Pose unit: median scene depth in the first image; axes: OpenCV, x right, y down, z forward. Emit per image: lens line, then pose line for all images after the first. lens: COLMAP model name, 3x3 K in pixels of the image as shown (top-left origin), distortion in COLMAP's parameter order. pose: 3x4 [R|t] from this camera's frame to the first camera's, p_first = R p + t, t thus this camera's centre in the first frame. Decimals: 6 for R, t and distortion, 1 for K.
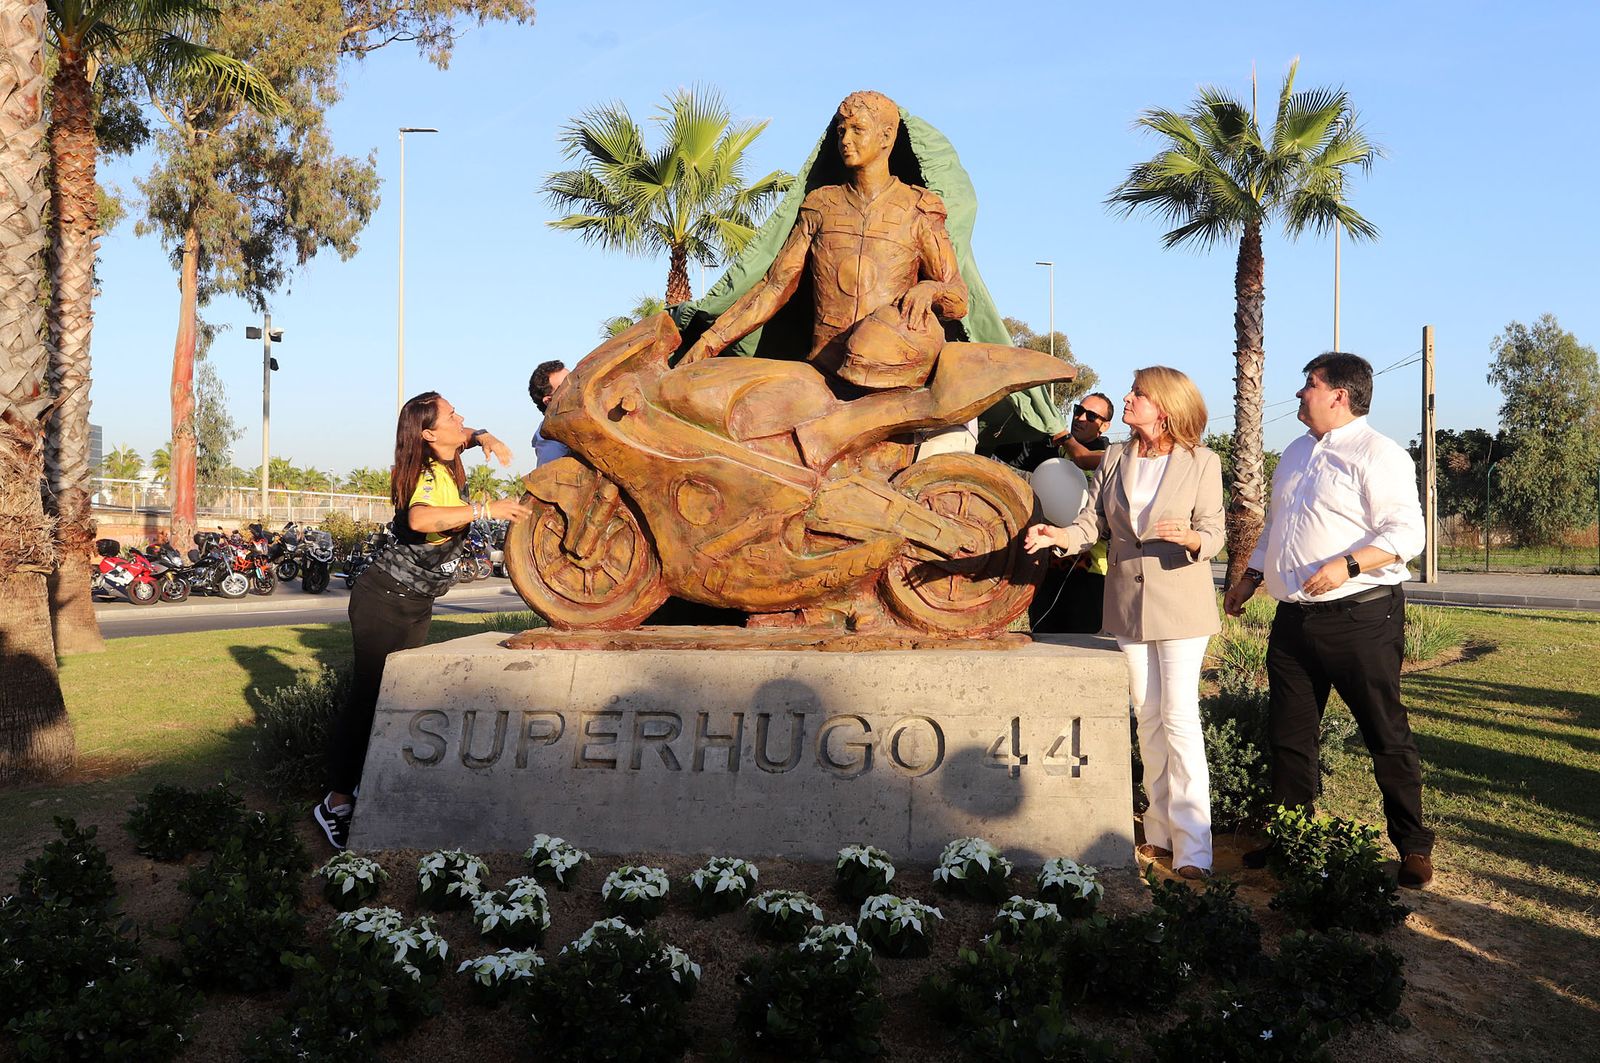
lens RADIAL K [[1570.9, 0, 833.8], [0, 1570.9, 508.5], [0, 0, 1]] dist [-0.019269, 0.107185]
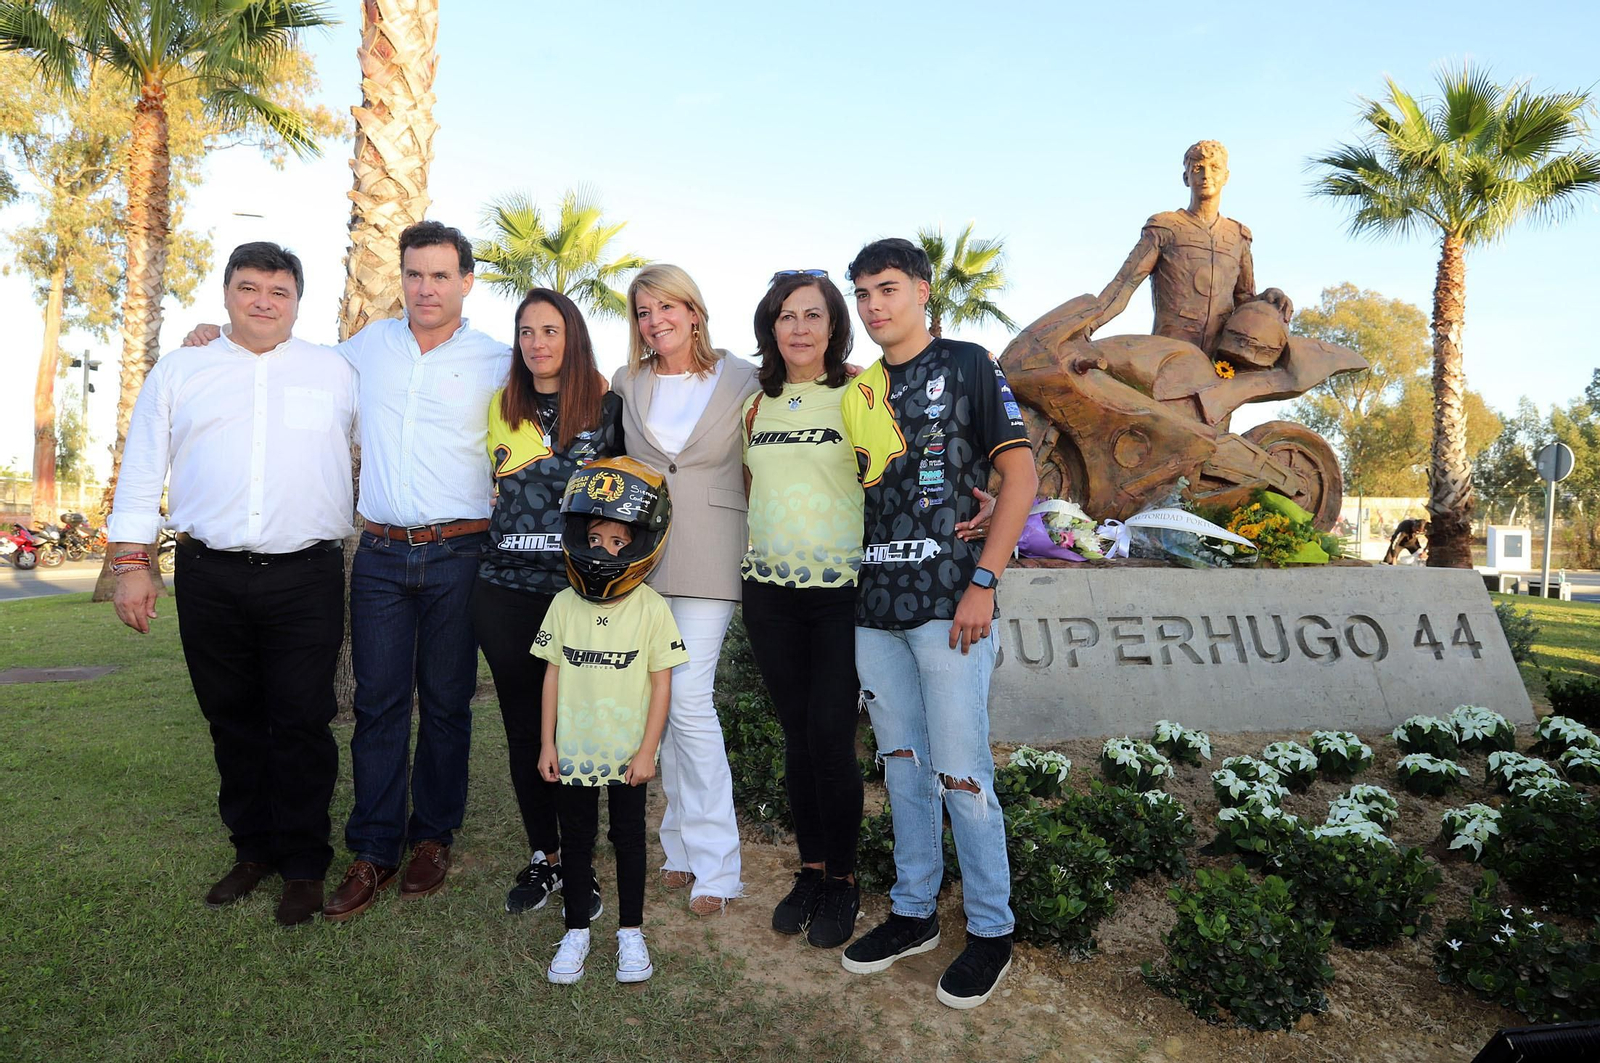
lens RADIAL K [[1021.1, 0, 791.3], [0, 1021.1, 515.2], [0, 0, 1]] dist [-0.063727, 0.048782]
pose [[0.950359, 0.018138, 0.310626, -0.580884], [-0.017821, 0.999834, -0.003860, 0.055432], [-0.310644, -0.001867, 0.950524, 0.325722]]
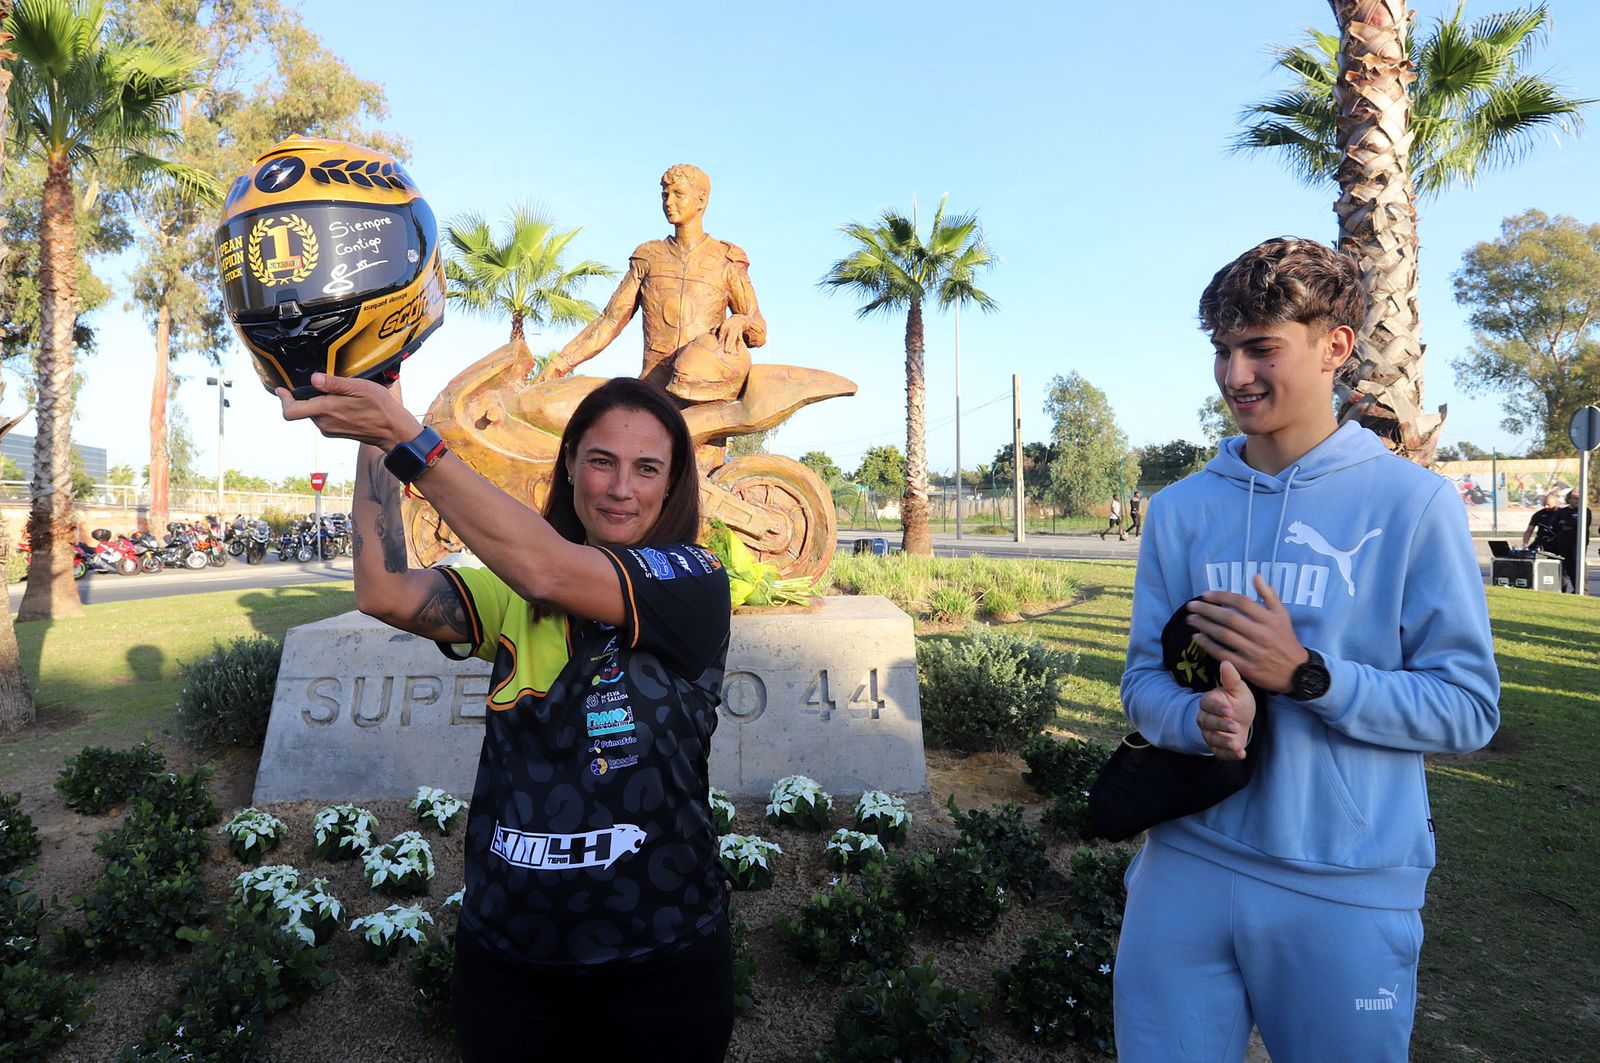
lens RADIAL K [[1044.9, 0, 754.5], [0, 1044.9, 487.7], [0, 0, 1]] dist [-0.081216, 0.050380]
pose [[0.991629, -0.013565, 0.128408, -0.034418], [0.014842, 0.999849, -0.008994, -0.001143], [-0.128266, 0.010824, 0.991681, 0.185811]]
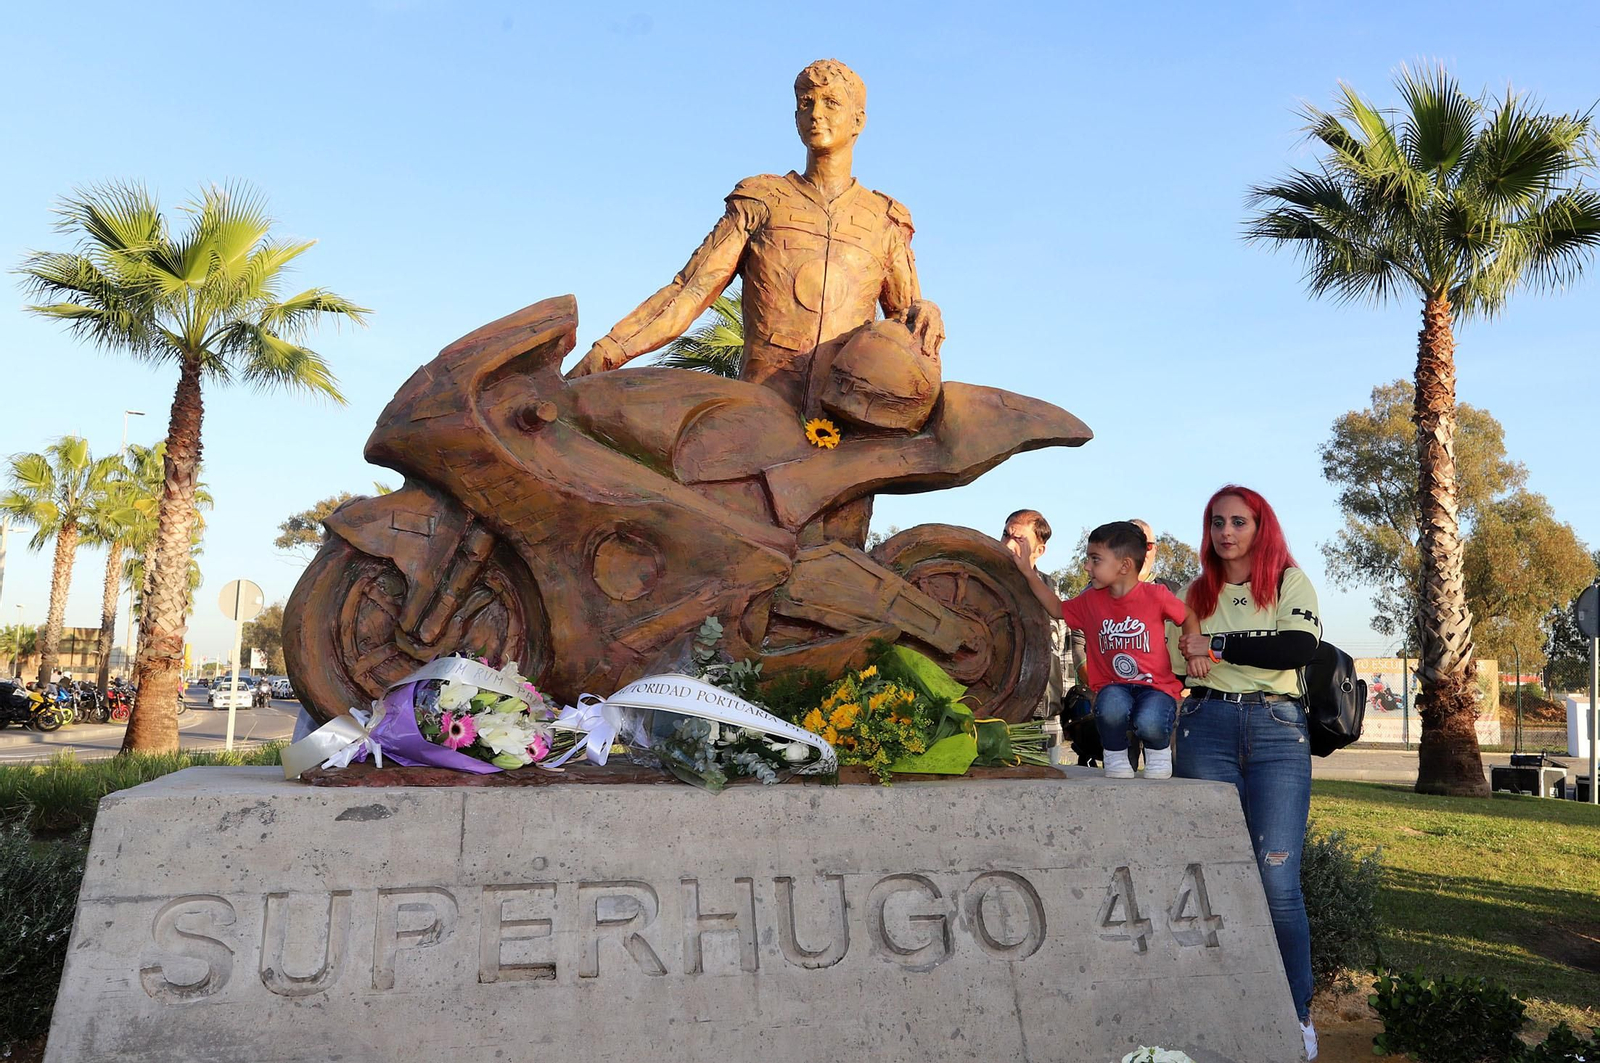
lens RADIAL K [[1393.2, 0, 902.3], [0, 1393.2, 517.5], [0, 0, 1]] dist [-0.041600, 0.082100]
pose [[0.896449, 0.072418, 0.437189, -0.243447], [-0.020091, 0.992184, -0.123153, 0.046761], [-0.442691, 0.101617, 0.890898, 0.401372]]
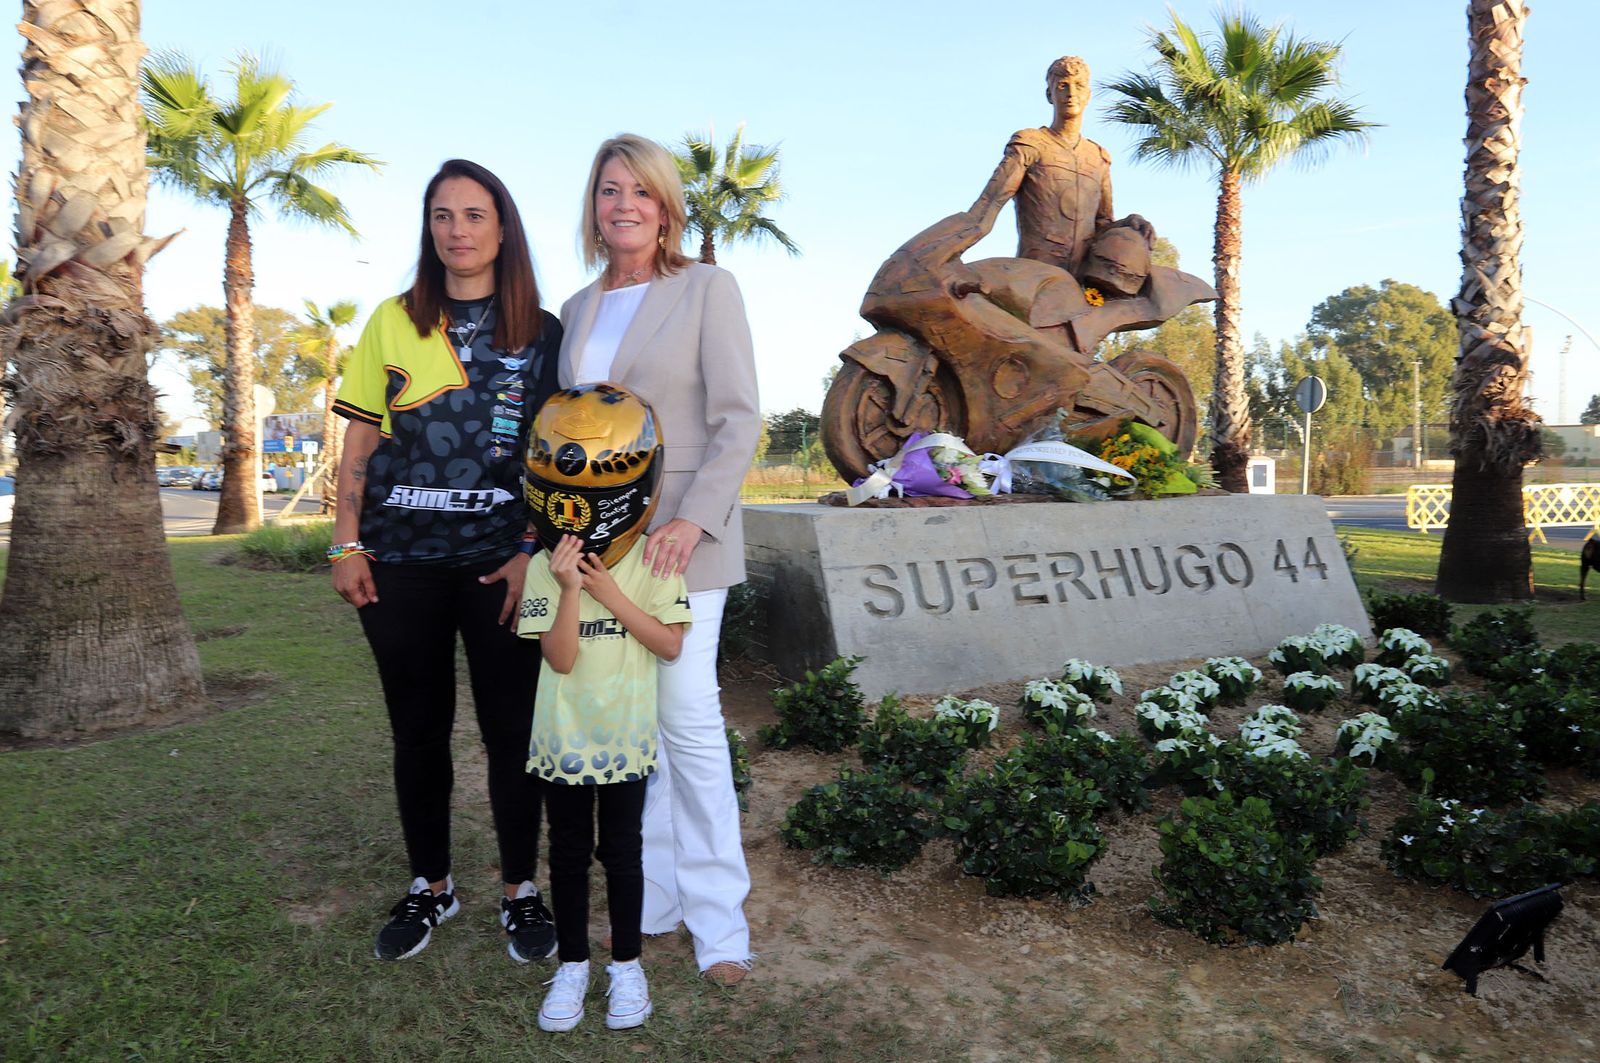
lens RADIAL K [[1139.0, 0, 889.1], [0, 1139.0, 505.8], [0, 0, 1]] dist [-0.067073, 0.056450]
pose [[0.804549, -0.025484, 0.593339, -0.657714], [0.004577, 0.999315, 0.036715, 0.058594], [-0.593869, -0.026823, 0.804115, 0.369160]]
